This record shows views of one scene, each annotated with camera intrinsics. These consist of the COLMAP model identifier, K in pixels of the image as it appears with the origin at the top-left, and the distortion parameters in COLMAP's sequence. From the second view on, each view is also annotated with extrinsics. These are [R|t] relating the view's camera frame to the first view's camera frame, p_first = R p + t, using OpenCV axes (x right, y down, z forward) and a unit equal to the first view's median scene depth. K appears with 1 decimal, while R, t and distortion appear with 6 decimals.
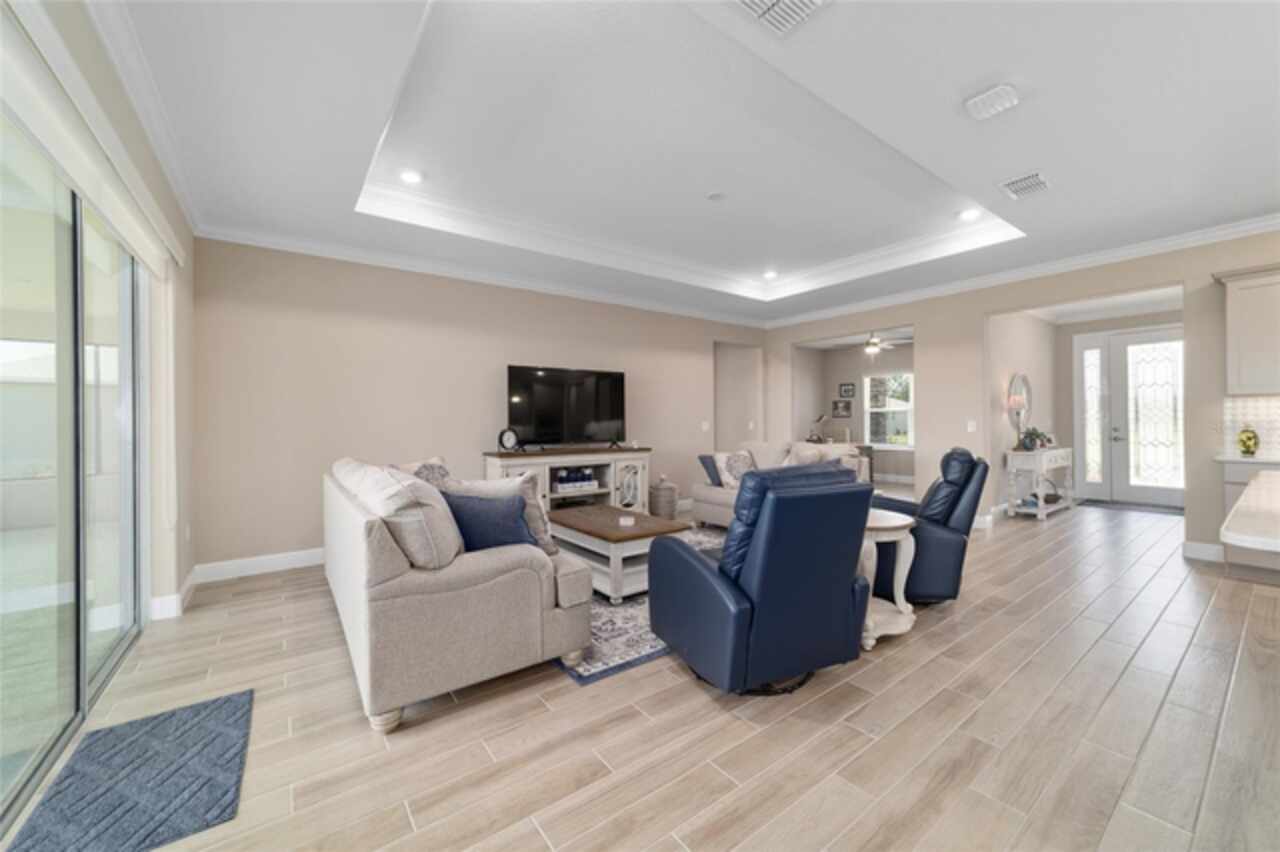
lens RADIAL K [[491.0, 0, 621.6], [0, 491.0, 423.9], [0, 0, 1]] dist [-0.002223, 0.000158]
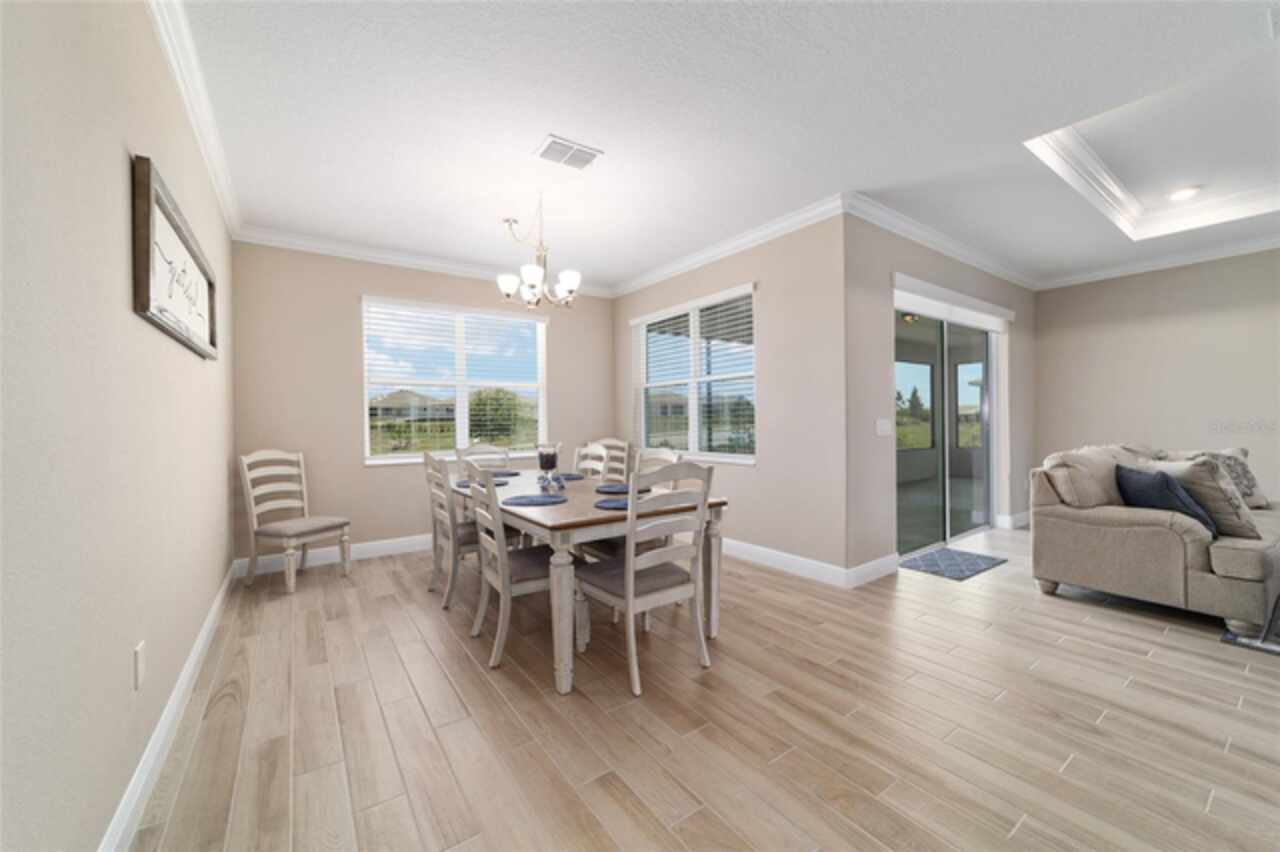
lens RADIAL K [[491.0, 0, 638.0], [0, 491.0, 417.0], [0, 0, 1]] dist [-0.002223, 0.000158]
pose [[-0.016212, -0.000087, -0.999869, 0.479600], [0.009535, 0.999955, -0.000241, -0.005247], [0.999823, -0.009537, -0.016210, -0.157196]]
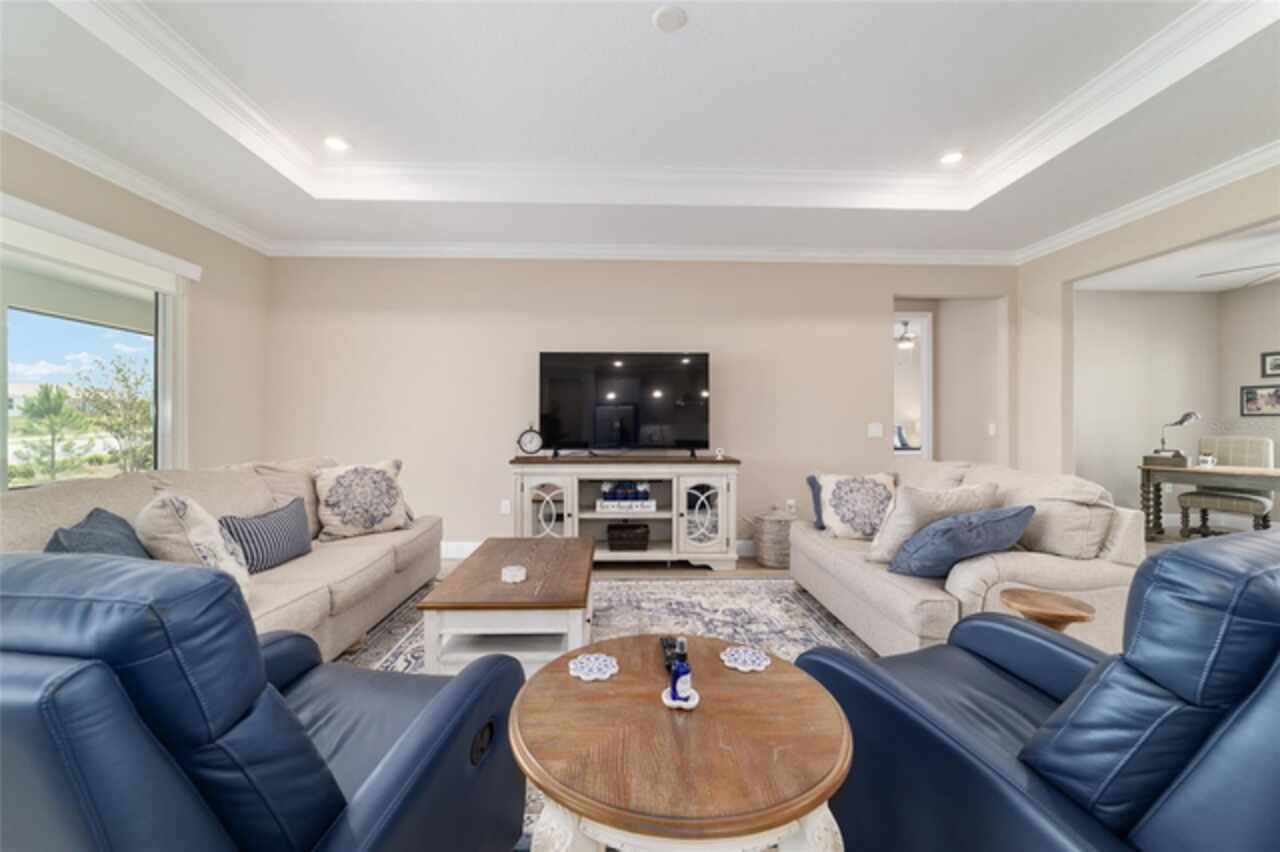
lens RADIAL K [[491.0, 0, 641.2], [0, 491.0, 421.3], [0, 0, 1]] dist [-0.002223, 0.000158]
pose [[0.829334, 0.009307, -0.558676, 0.358432], [-0.010301, 0.999946, 0.001368, -0.005338], [0.558658, 0.004621, 0.829385, 0.387181]]
